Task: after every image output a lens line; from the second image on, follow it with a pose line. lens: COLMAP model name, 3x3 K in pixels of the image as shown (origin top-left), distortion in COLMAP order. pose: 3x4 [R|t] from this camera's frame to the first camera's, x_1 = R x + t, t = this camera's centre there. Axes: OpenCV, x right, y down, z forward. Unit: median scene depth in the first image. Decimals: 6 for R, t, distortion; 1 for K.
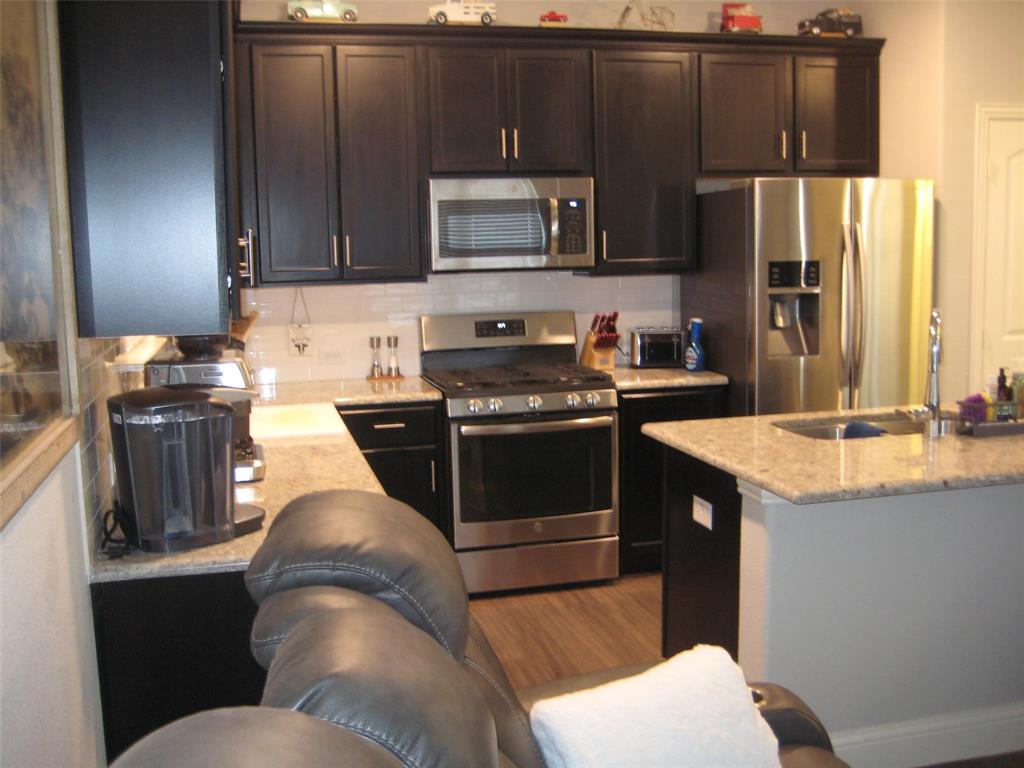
lens RADIAL K [[1065.9, 0, 515.5], [0, 1065.9, 377.2], [0, 0, 1]] dist [-0.164556, 0.219100]
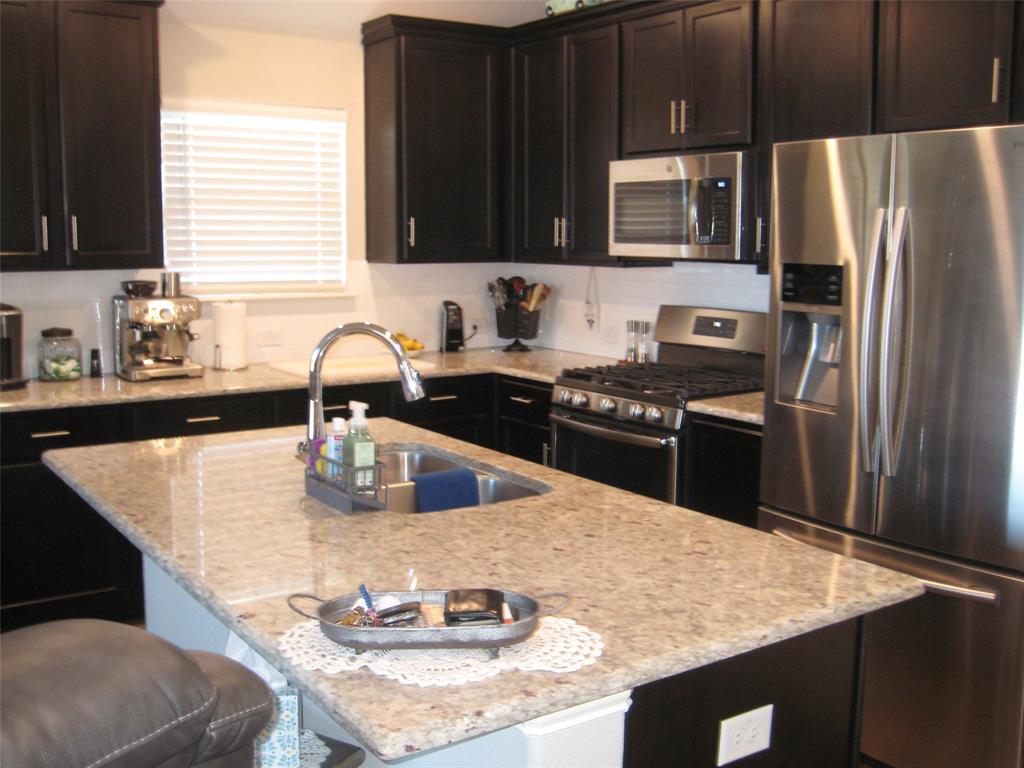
lens RADIAL K [[1065.9, 0, 515.5], [0, 1065.9, 377.2], [0, 0, 1]] dist [-0.164556, 0.219100]
pose [[0.338117, 0.150925, -0.928923, 0.798734], [-0.131276, 0.984971, 0.112248, -0.087554], [0.931903, 0.083993, 0.352848, 0.581697]]
